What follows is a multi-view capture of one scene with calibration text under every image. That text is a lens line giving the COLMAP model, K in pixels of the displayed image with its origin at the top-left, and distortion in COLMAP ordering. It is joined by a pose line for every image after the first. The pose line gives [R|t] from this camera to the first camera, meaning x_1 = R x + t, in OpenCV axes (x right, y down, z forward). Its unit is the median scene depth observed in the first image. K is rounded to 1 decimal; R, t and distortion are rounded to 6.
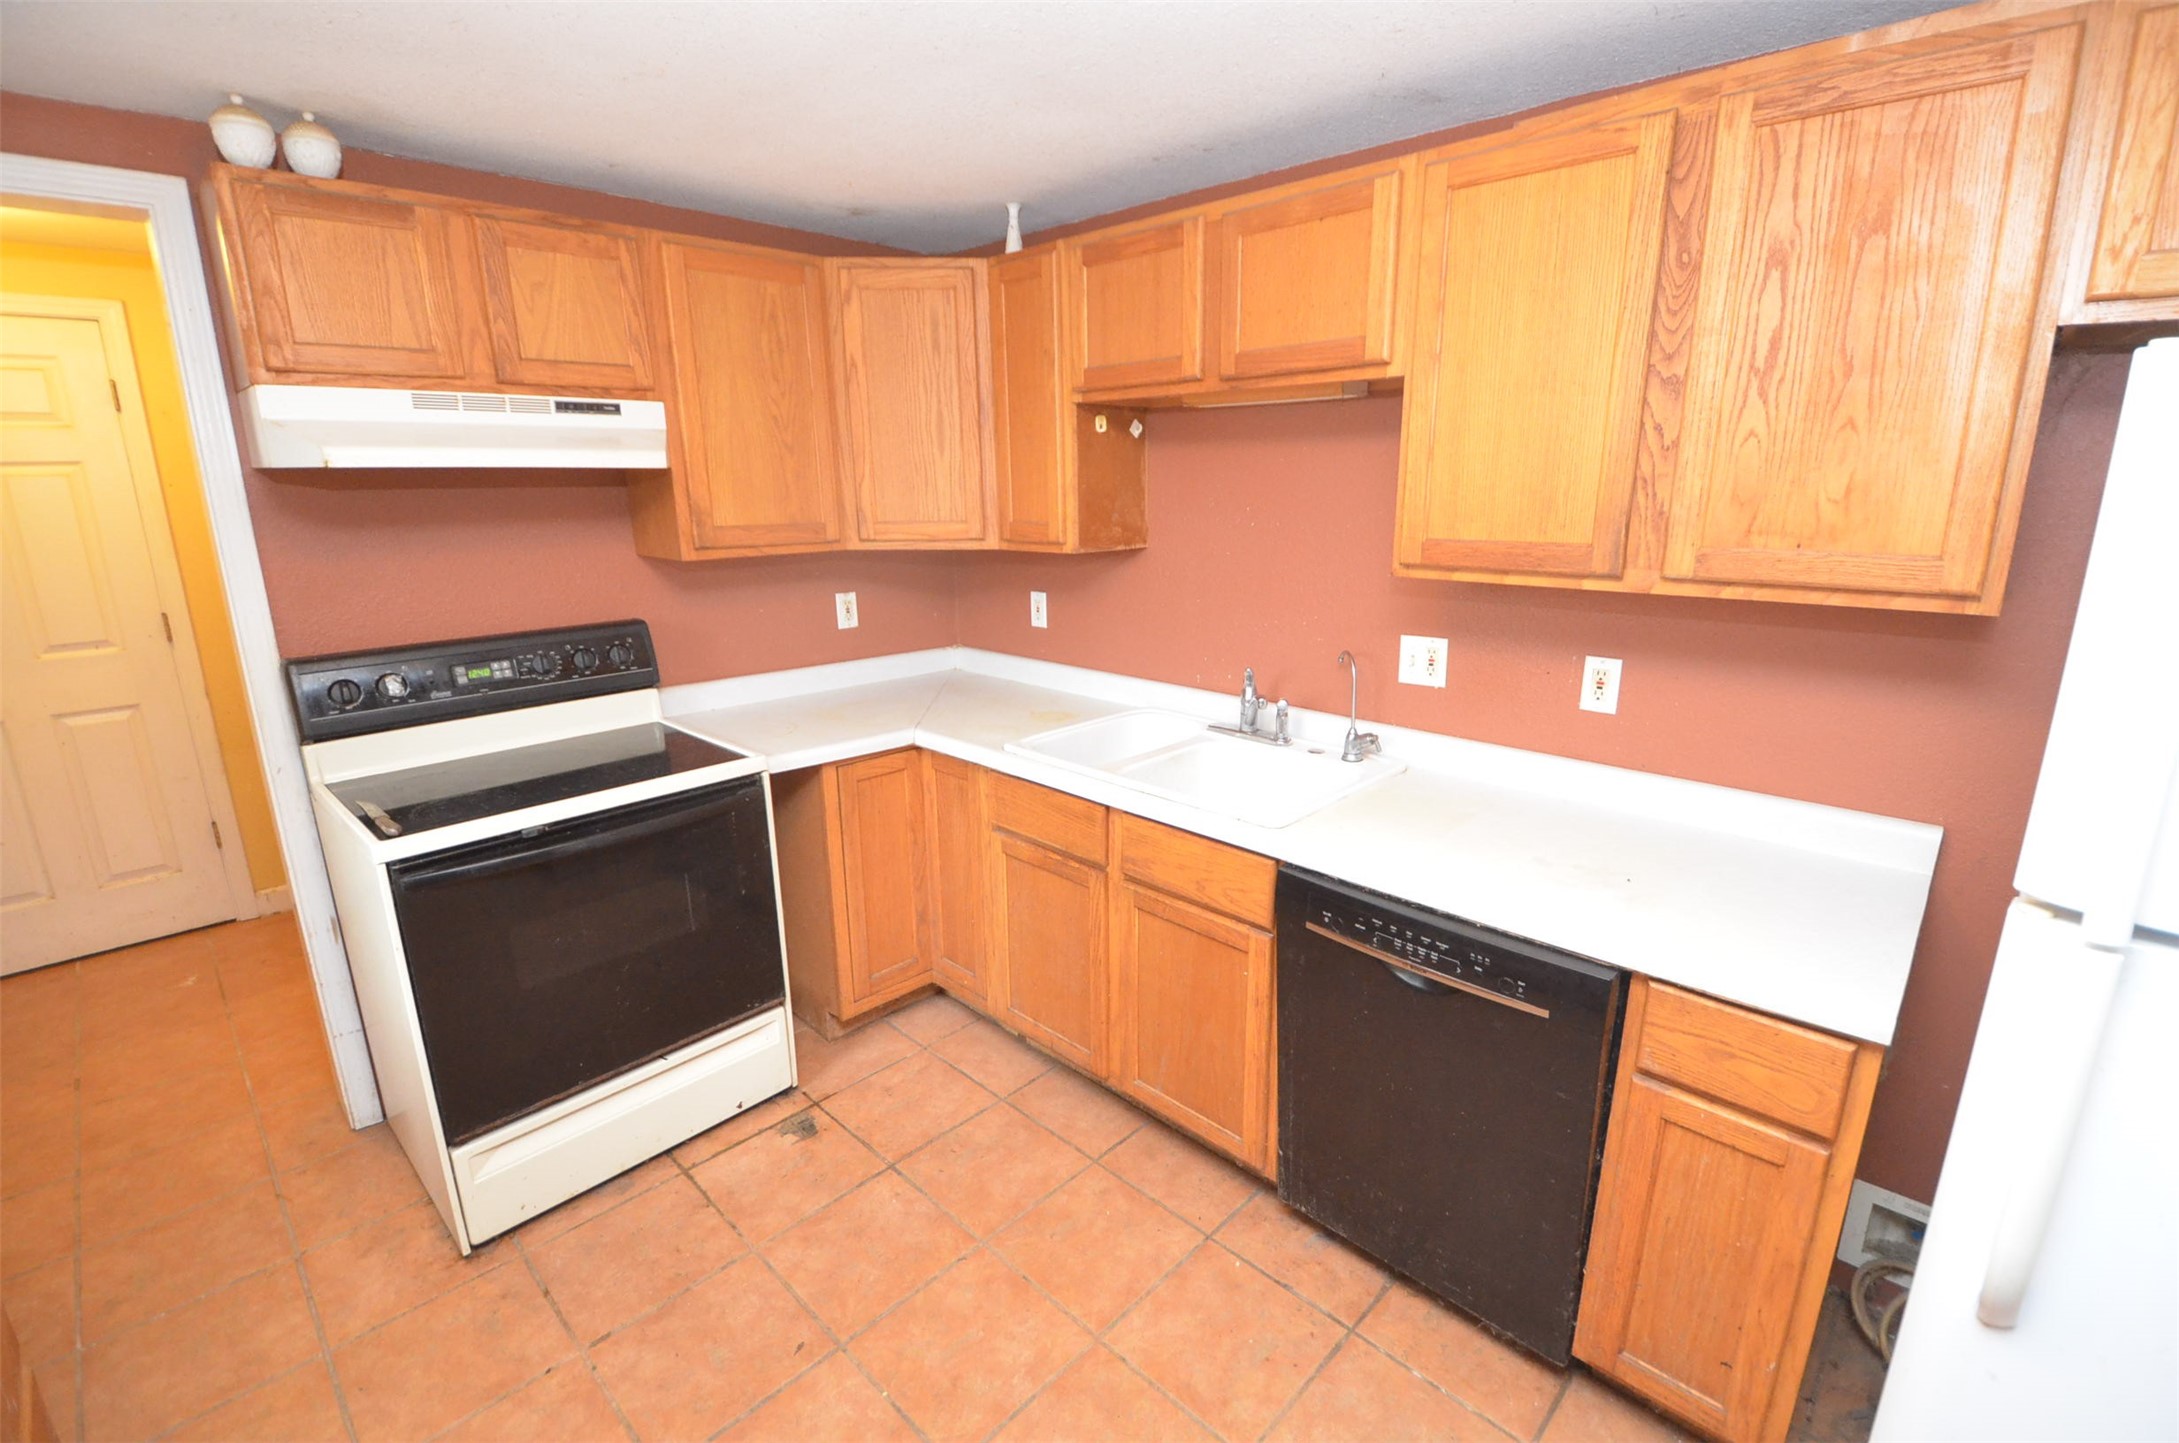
lens RADIAL K [[946.7, 0, 1116.2], [0, 946.7, 717.7], [0, 0, 1]] dist [0.016567, -0.021356]
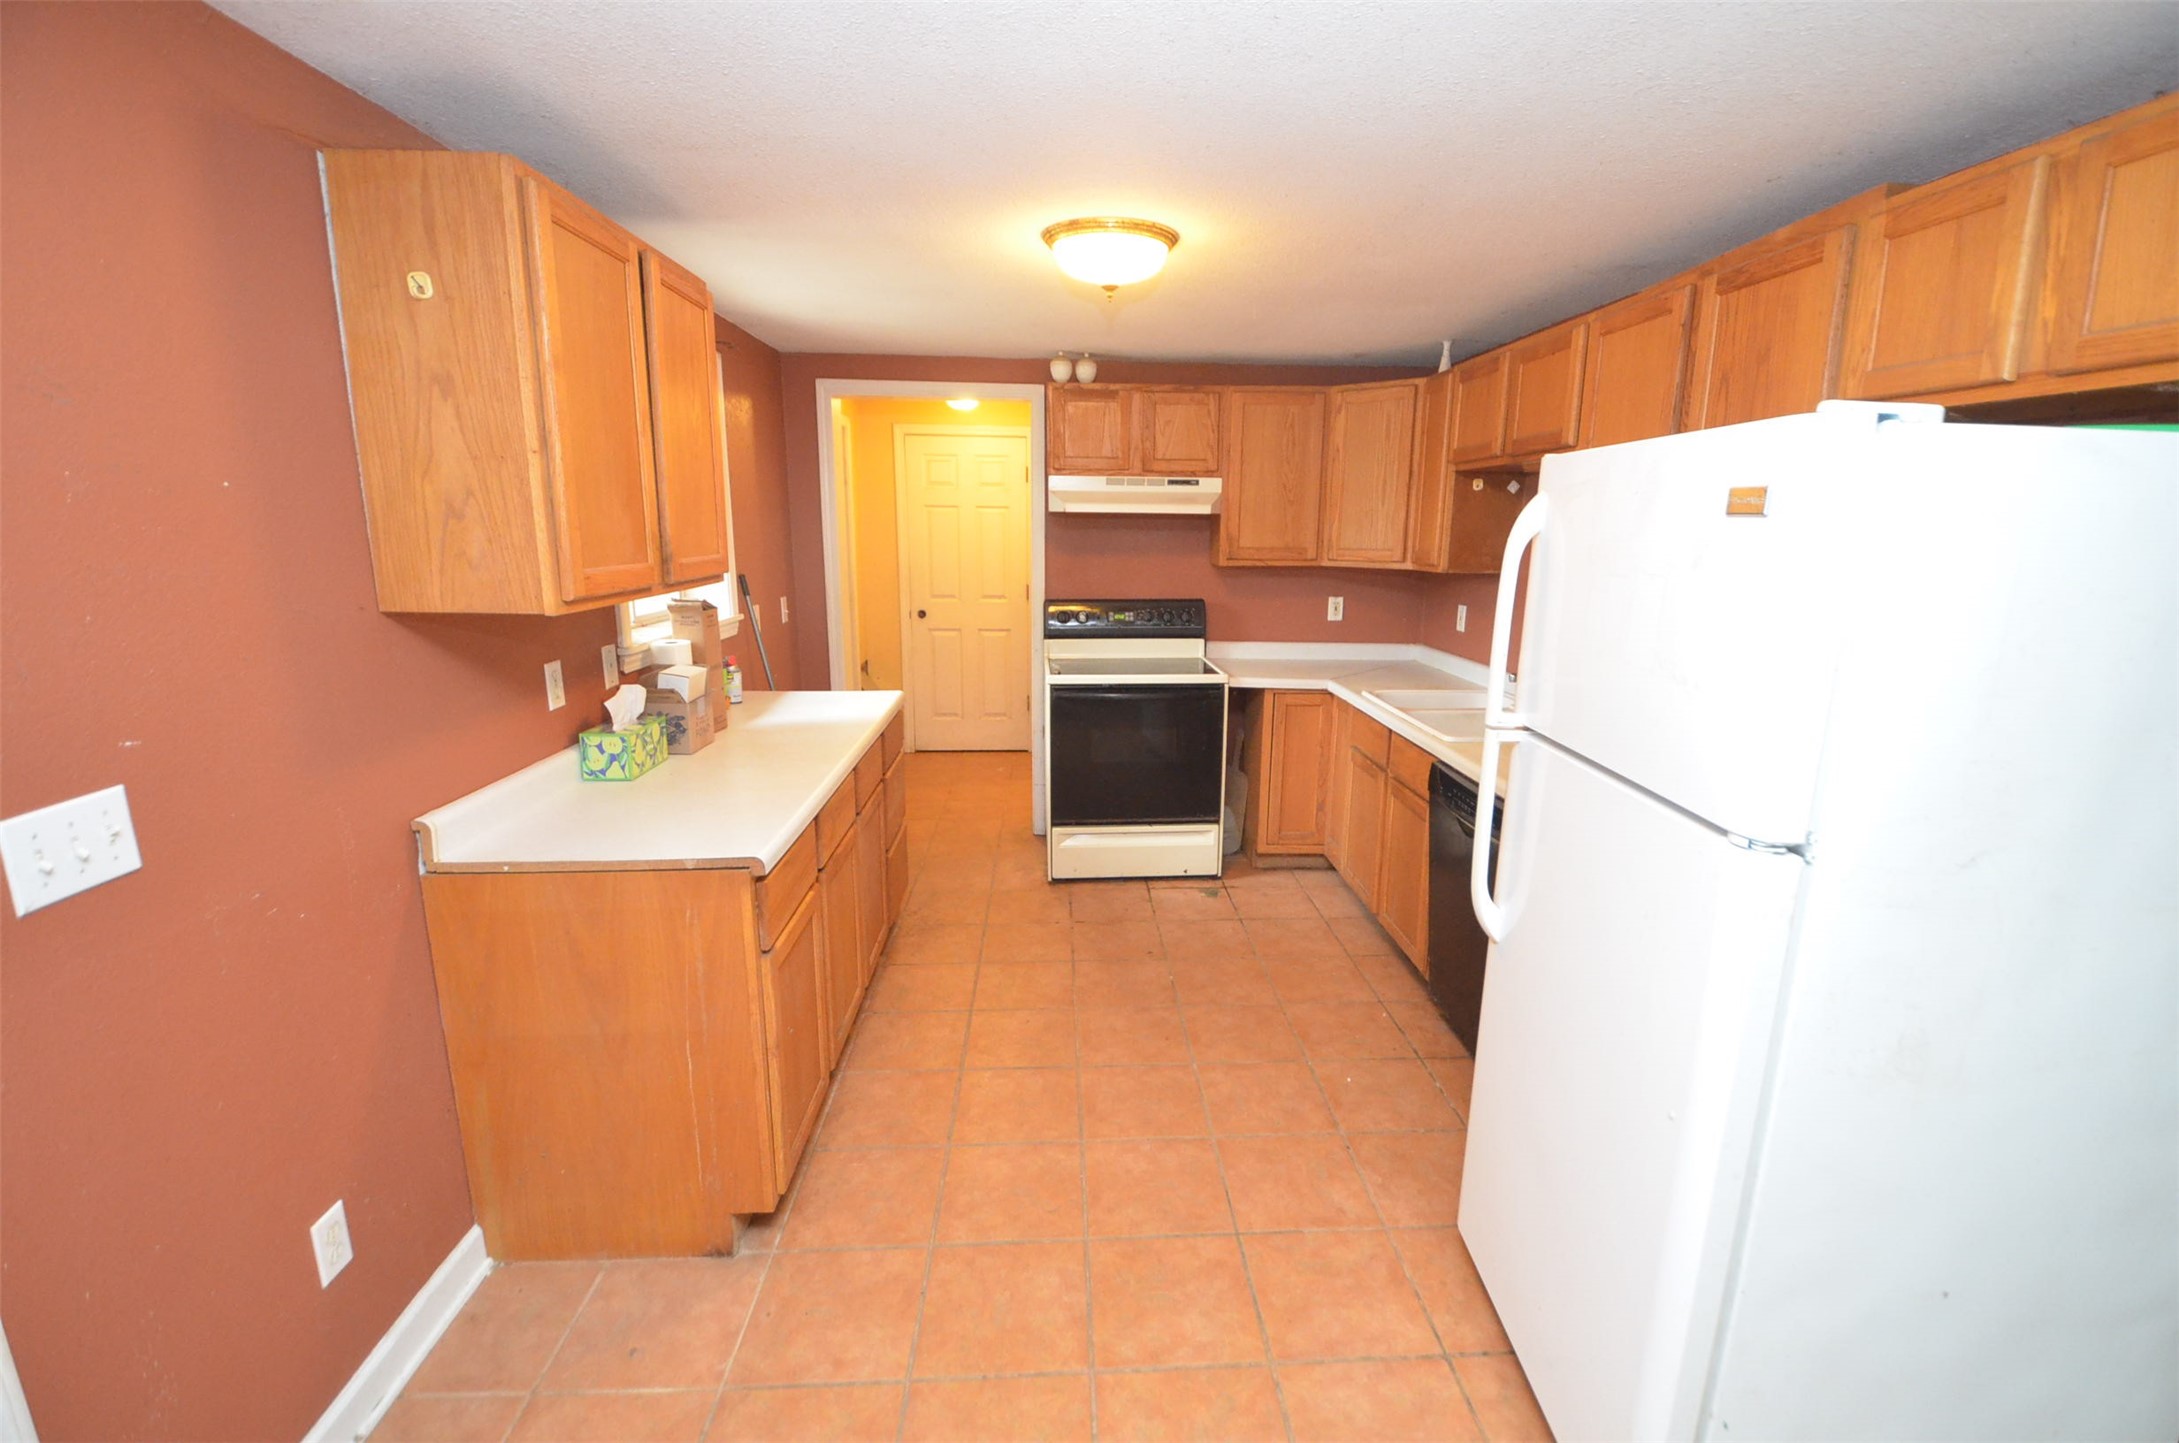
lens RADIAL K [[946.7, 0, 1116.2], [0, 946.7, 717.7], [0, 0, 1]] dist [0.016567, -0.021356]
pose [[0.728910, 0.148551, -0.668299, 0.665869], [-0.180827, 0.983283, 0.021339, 0.117656], [0.660297, 0.105293, 0.743587, -0.437534]]
